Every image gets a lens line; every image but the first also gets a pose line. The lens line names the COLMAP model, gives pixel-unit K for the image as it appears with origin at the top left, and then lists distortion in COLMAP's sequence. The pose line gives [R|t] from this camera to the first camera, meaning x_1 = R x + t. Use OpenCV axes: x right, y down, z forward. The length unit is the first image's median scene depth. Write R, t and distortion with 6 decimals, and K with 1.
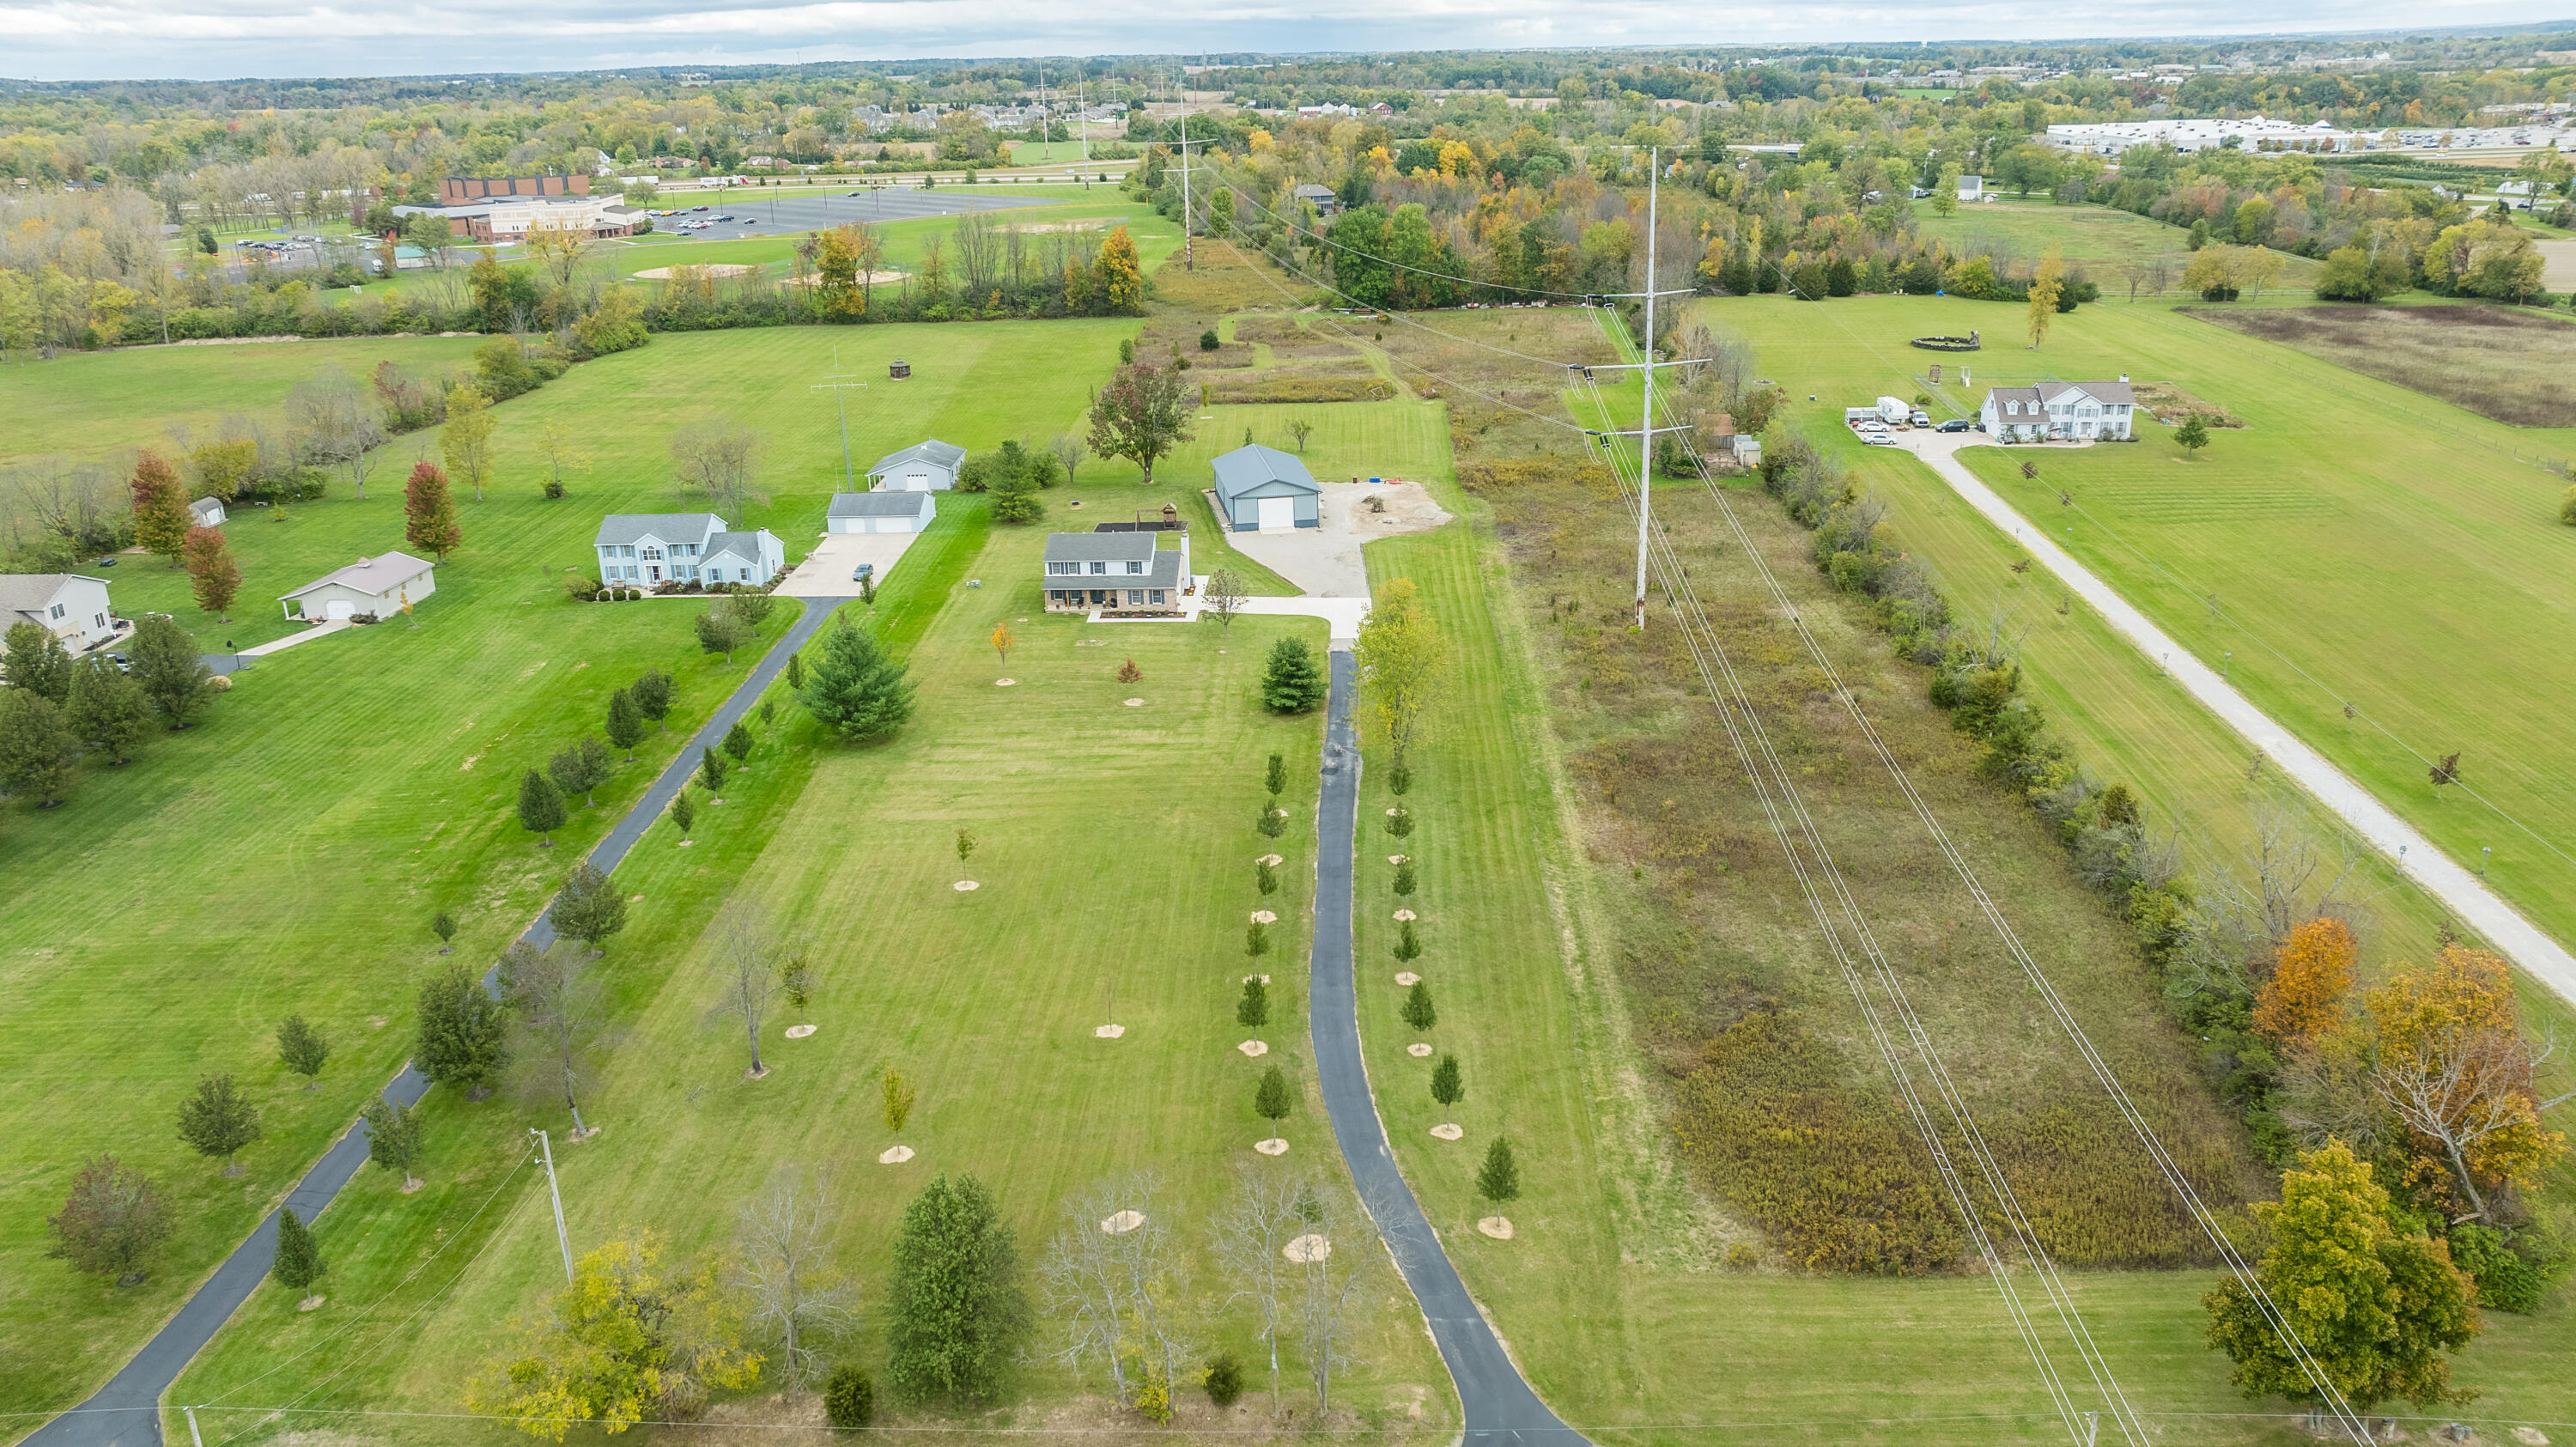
lens RADIAL K [[1825.5, 0, 1288.0], [0, 1825.5, 723.5], [0, 0, 1]] dist [-0.011040, 0.004544]
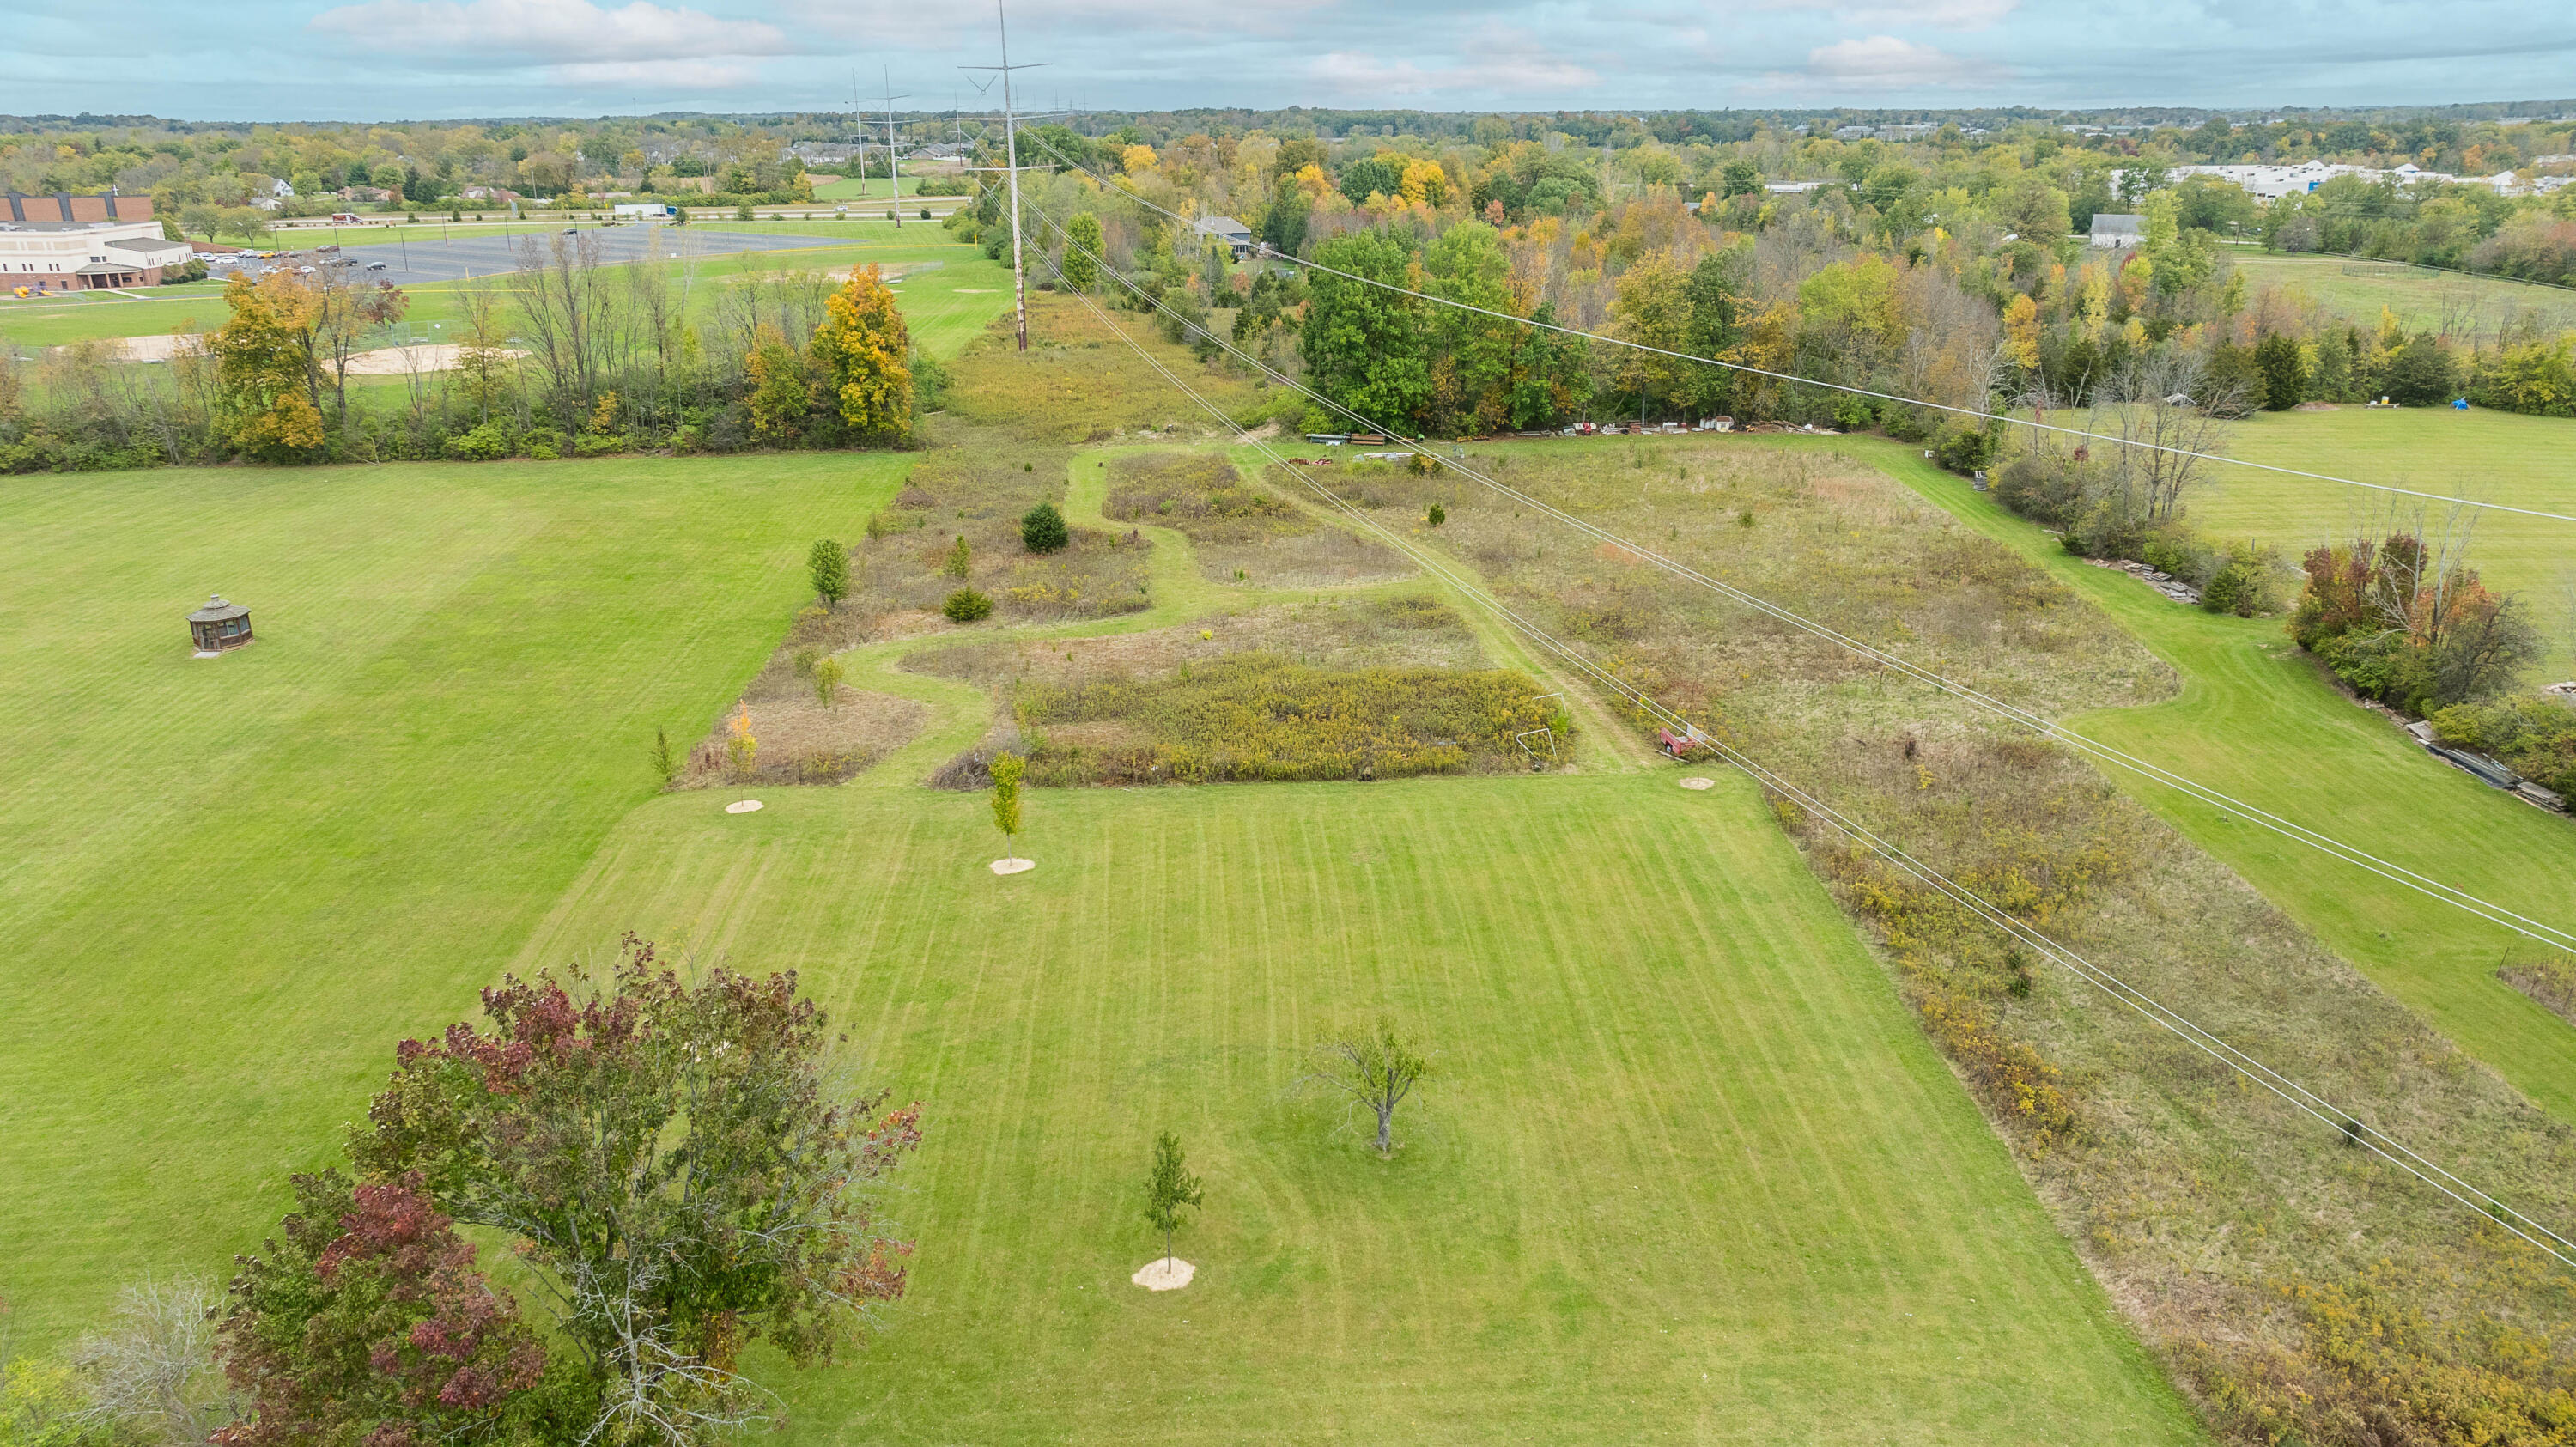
lens RADIAL K [[1825.5, 0, 1288.0], [0, 1825.5, 723.5], [0, 0, 1]] dist [-0.011040, 0.004544]
pose [[0.997580, -0.010335, 0.068757, -0.014515], [0.012509, 0.999433, -0.031268, -0.134234], [-0.068395, 0.032052, 0.997143, 0.513682]]
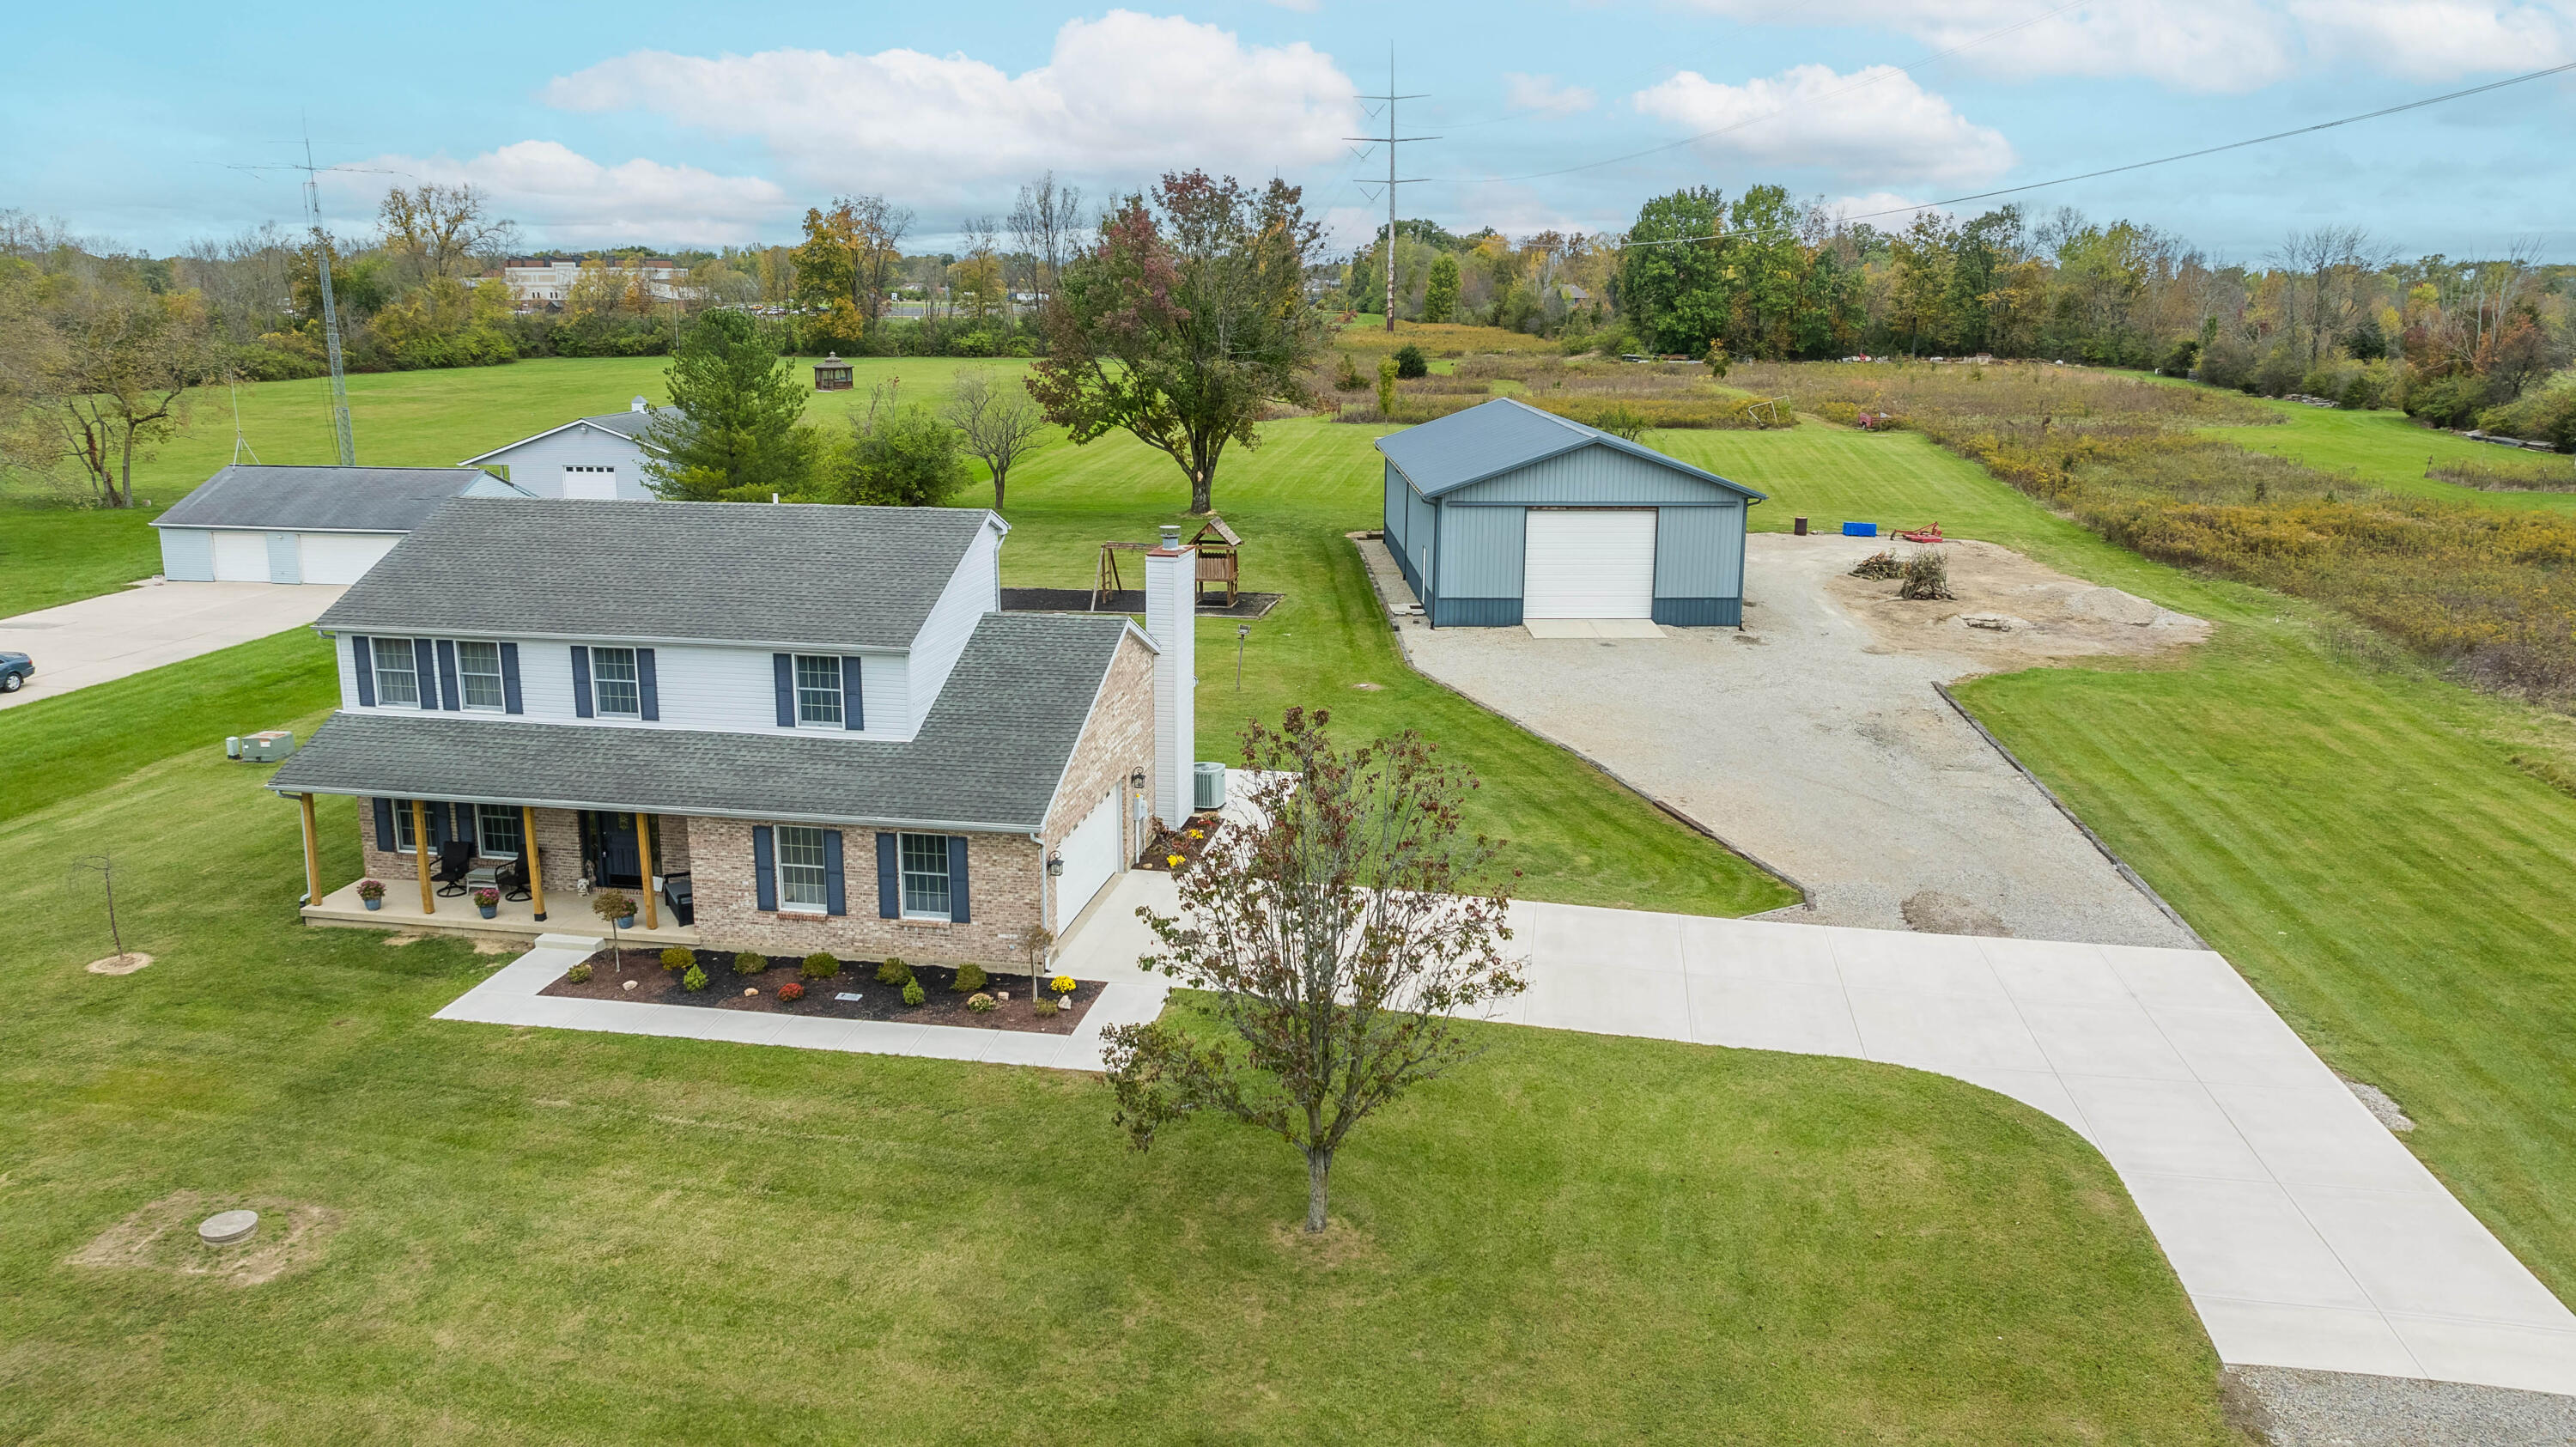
lens RADIAL K [[1825.5, 0, 1288.0], [0, 1825.5, 723.5], [0, 0, 1]] dist [-0.011040, 0.004544]
pose [[0.992414, 0.055862, -0.109520, -0.011493], [-0.068392, 0.991099, -0.114212, -0.032760], [0.102165, 0.120836, 0.987401, 0.415038]]
